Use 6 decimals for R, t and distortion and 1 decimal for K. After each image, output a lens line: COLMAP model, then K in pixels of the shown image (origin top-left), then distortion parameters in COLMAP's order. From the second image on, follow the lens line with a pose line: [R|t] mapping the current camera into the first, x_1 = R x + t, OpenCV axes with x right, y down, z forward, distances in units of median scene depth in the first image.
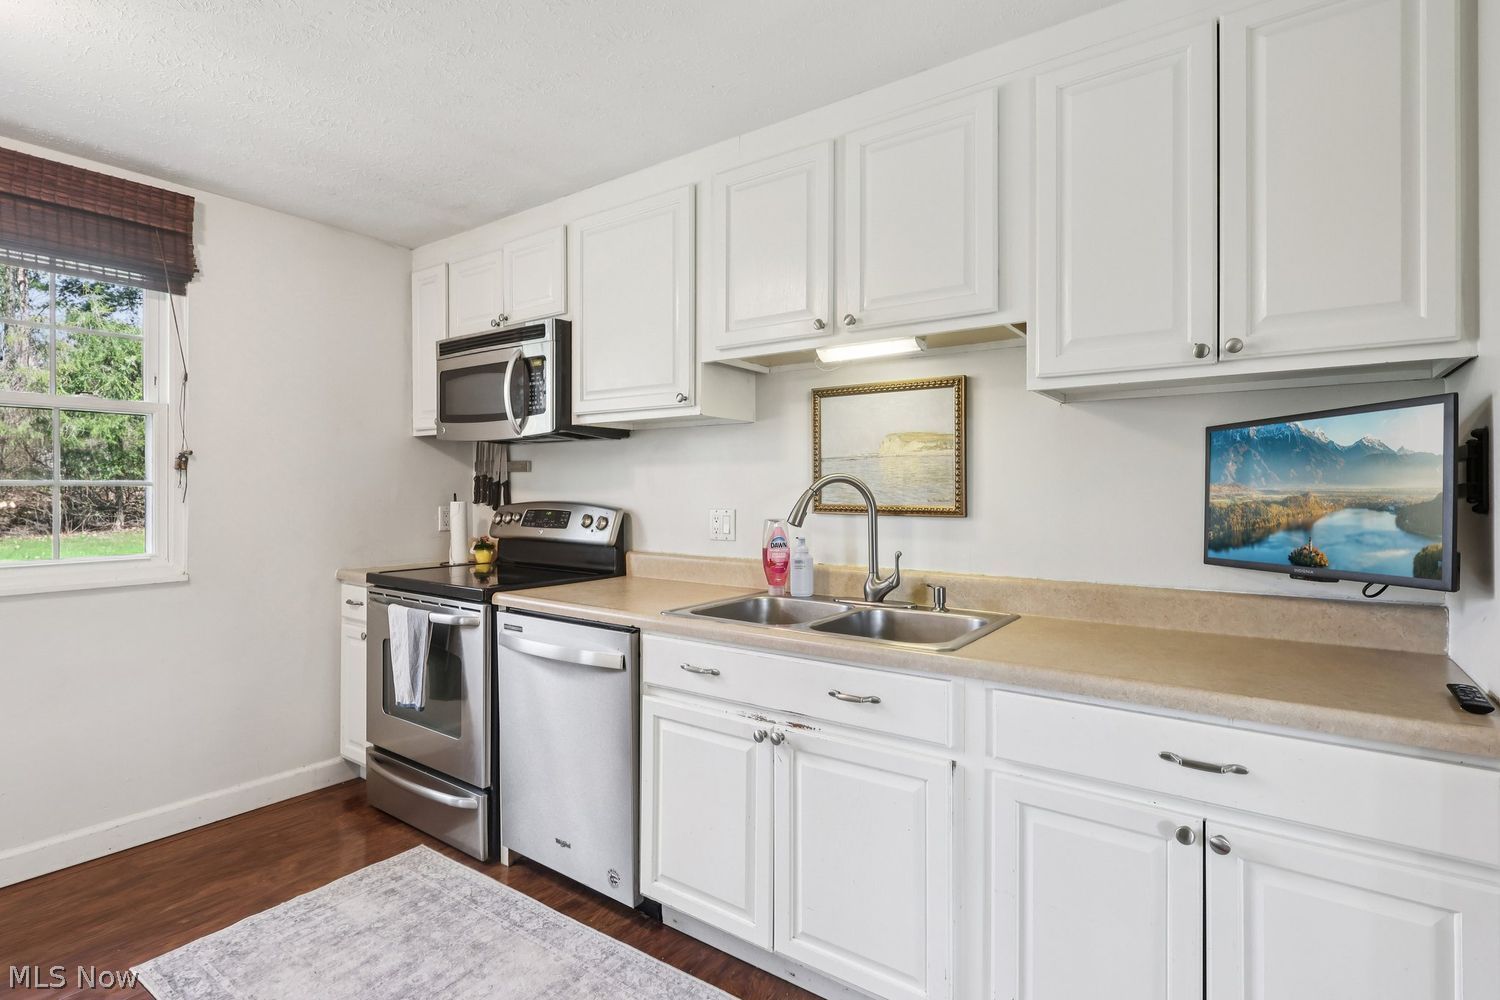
lens RADIAL K [[718.6, 0, 740.1], [0, 718.6, 491.6], [0, 0, 1]] dist [-0.004040, -0.000142]
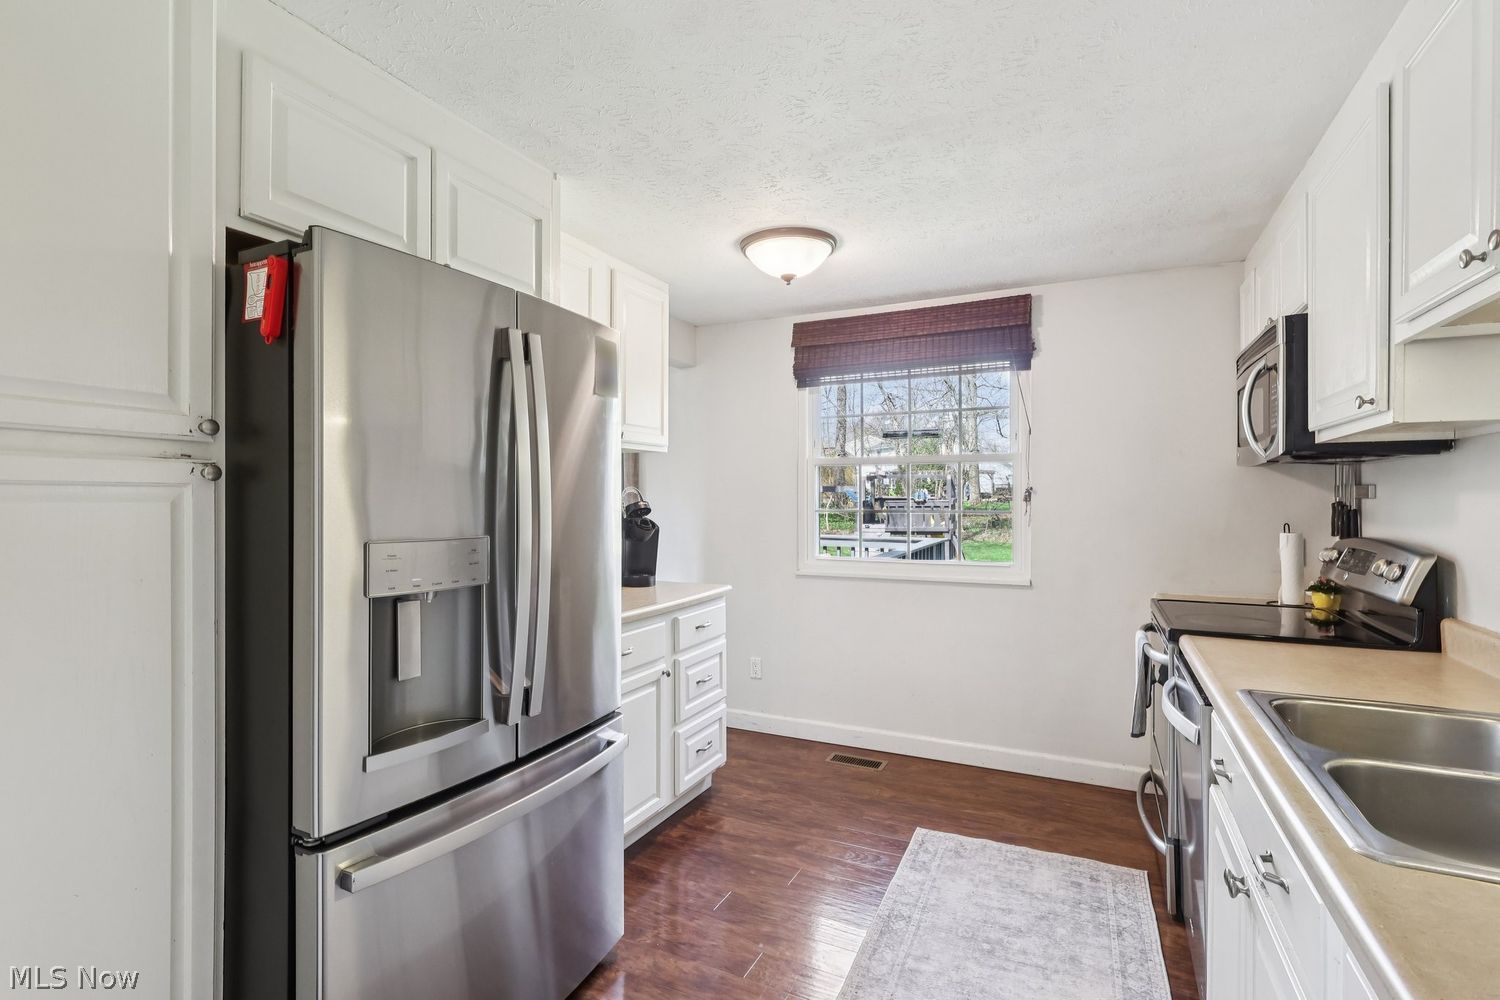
lens RADIAL K [[718.6, 0, 748.8], [0, 718.6, 503.7], [0, 0, 1]] dist [-0.004040, -0.000142]
pose [[0.177158, 0.002761, -0.984179, 0.506738], [-0.002904, 0.999993, 0.002283, -0.031888], [0.984178, 0.002453, 0.177165, 0.297108]]
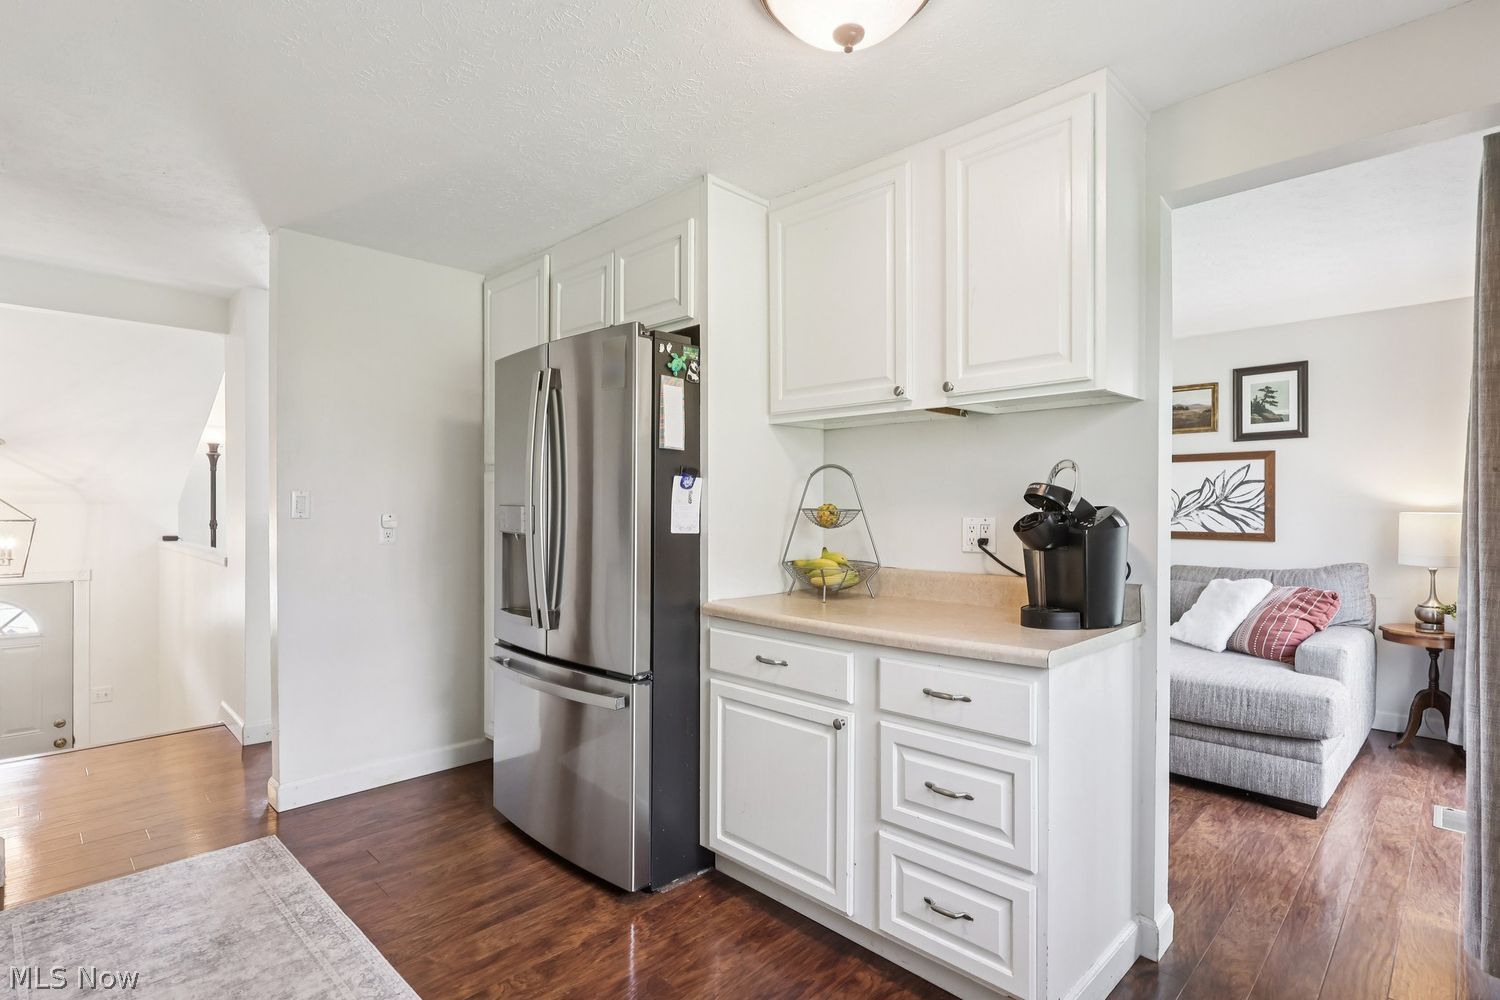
lens RADIAL K [[718.6, 0, 736.9], [0, 718.6, 508.0], [0, 0, 1]] dist [-0.004040, -0.000142]
pose [[-0.985842, -0.006373, 0.167559, -0.740721], [-0.004656, 0.999933, 0.010639, -0.008348], [-0.167615, 0.009708, -0.985805, 1.242979]]
